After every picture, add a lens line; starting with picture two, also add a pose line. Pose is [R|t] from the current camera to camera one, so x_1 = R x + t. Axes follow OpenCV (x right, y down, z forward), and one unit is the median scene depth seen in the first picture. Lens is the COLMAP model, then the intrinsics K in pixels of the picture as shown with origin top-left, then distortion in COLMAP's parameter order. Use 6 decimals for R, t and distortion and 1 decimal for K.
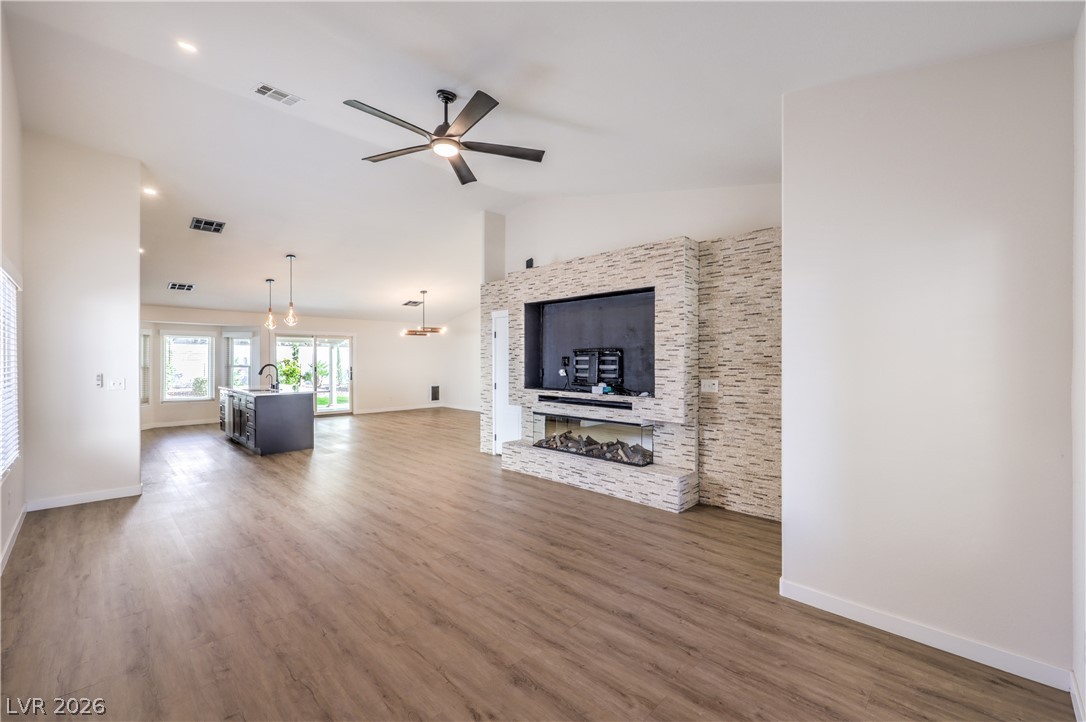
lens RADIAL K [[445.1, 0, 552.8], [0, 445.1, 364.3], [0, 0, 1]] dist [-0.000404, -0.000722]
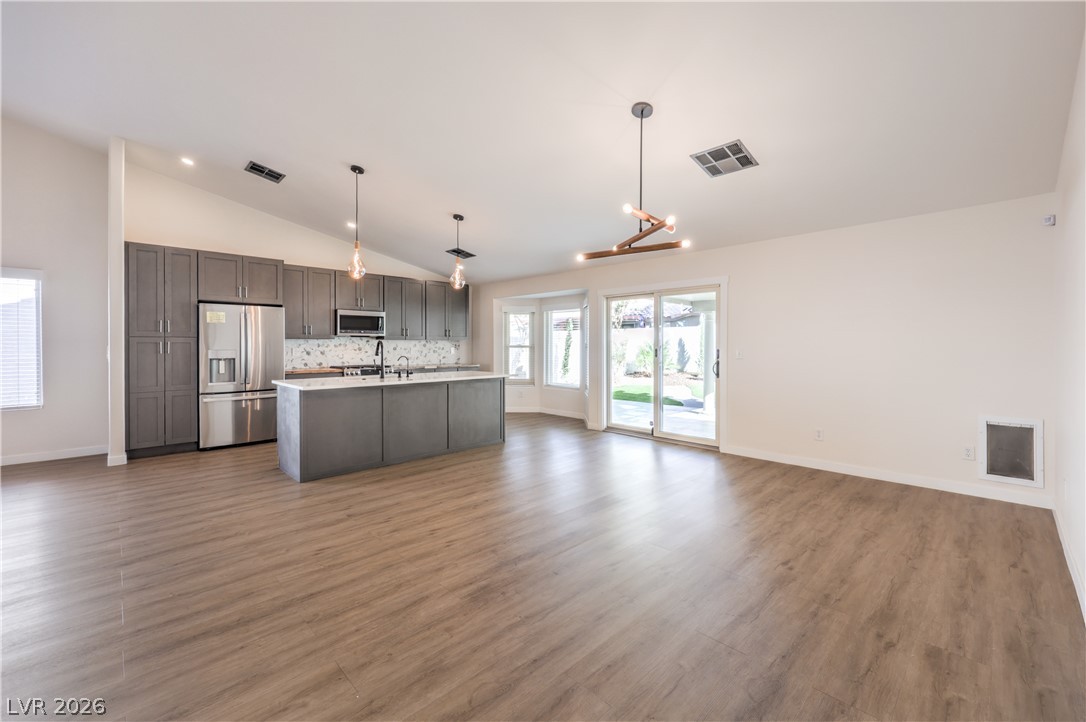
lens RADIAL K [[445.1, 0, 547.5], [0, 445.1, 350.5], [0, 0, 1]] dist [-0.000404, -0.000722]
pose [[-0.023963, 0.012523, -0.999634, 0.047587], [-0.010865, 0.999859, 0.012787, 0.004844], [0.999654, 0.011167, -0.023824, 1.805207]]
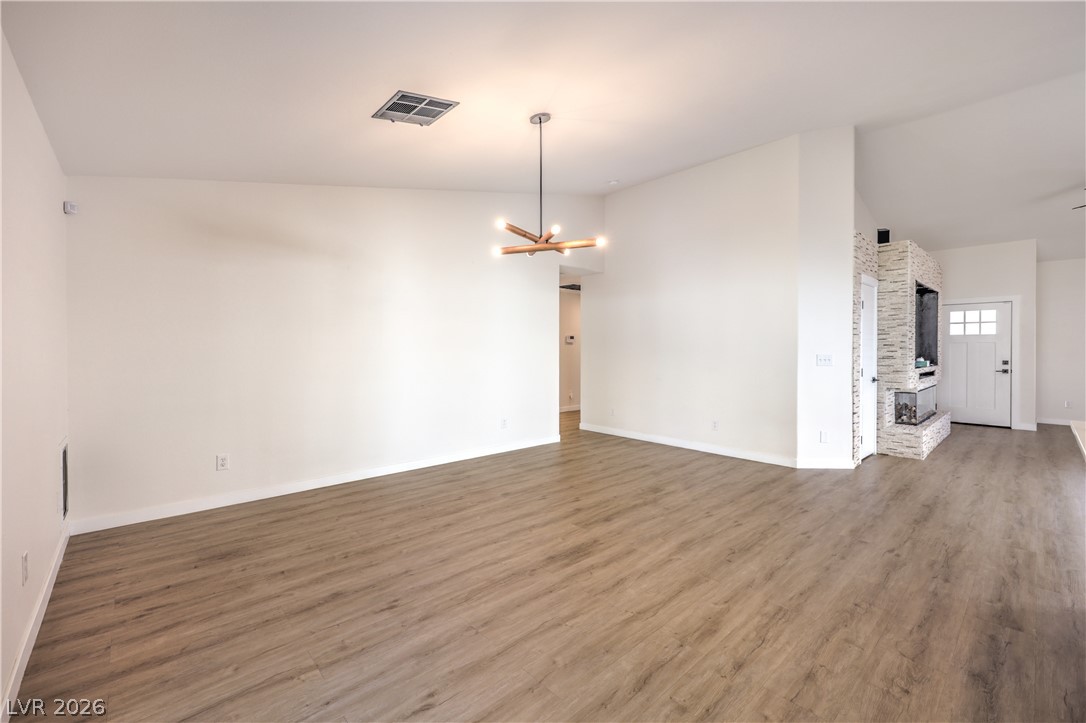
lens RADIAL K [[445.1, 0, 537.3], [0, 445.1, 355.1], [0, 0, 1]] dist [-0.000404, -0.000722]
pose [[0.079103, -0.011945, 0.996795, -1.170809], [0.013629, 0.999848, 0.010900, 0.003407], [-0.996773, 0.012723, 0.079254, 1.873551]]
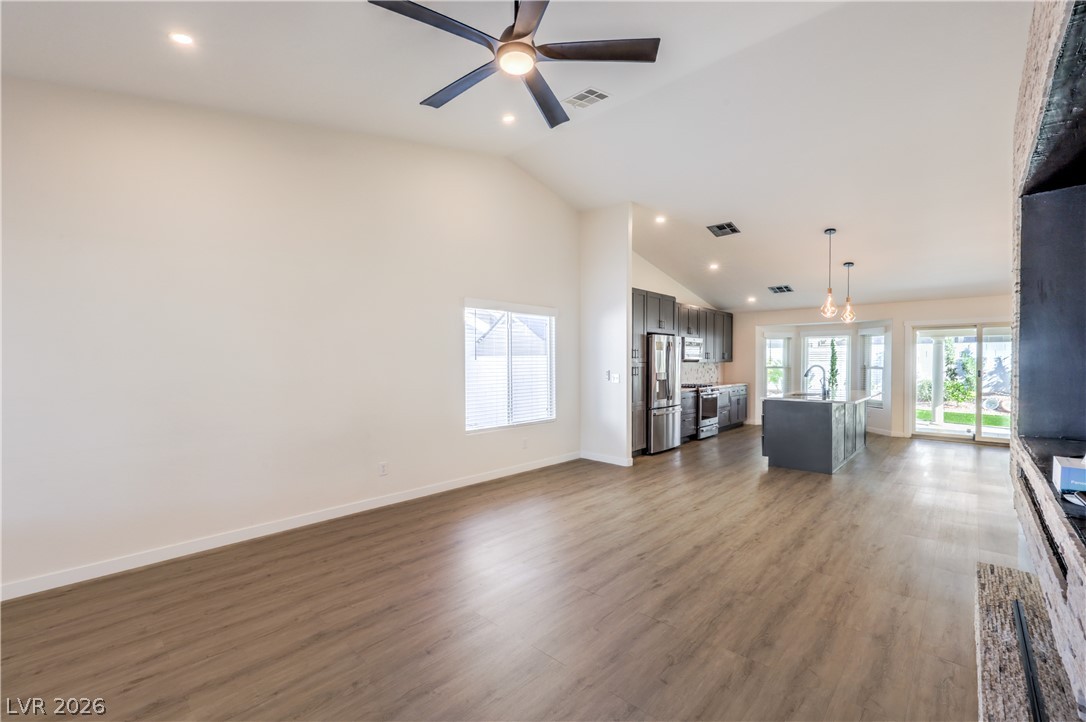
lens RADIAL K [[454.4, 0, 541.9], [0, 454.4, 369.8], [0, 0, 1]] dist [-0.000232, -0.000684]
pose [[0.010342, 0.015510, -0.999826, 0.318512], [-0.007823, 0.999850, 0.015430, 0.000302], [0.999916, 0.007662, 0.010462, 0.665323]]
